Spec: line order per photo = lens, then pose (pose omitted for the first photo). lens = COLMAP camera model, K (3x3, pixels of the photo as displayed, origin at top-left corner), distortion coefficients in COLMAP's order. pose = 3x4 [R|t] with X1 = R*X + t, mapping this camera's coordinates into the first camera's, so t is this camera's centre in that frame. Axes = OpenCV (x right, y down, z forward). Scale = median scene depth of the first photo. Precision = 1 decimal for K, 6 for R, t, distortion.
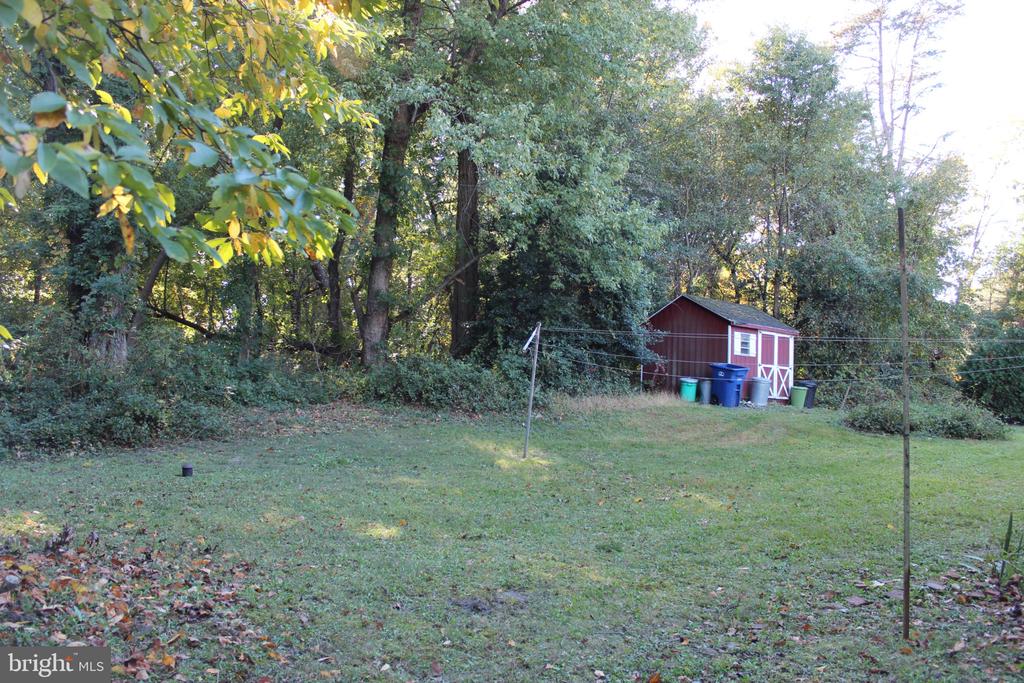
lens RADIAL K [[800.3, 0, 512.0], [0, 800.3, 341.5], [0, 0, 1]] dist [-0.095259, 0.003754]
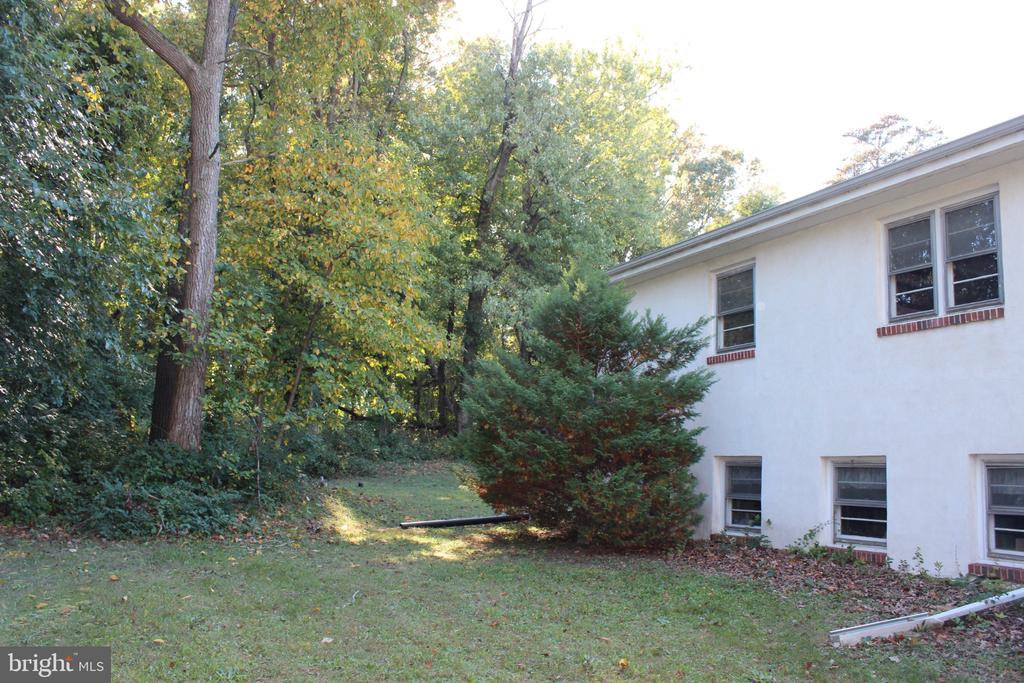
lens RADIAL K [[800.3, 0, 512.0], [0, 800.3, 341.5], [0, 0, 1]] dist [-0.095259, 0.003754]
pose [[0.988271, -0.013098, -0.152145, 0.196050], [-0.001868, 0.995204, -0.097806, -0.006605], [0.152696, 0.096943, 0.983507, -0.663201]]
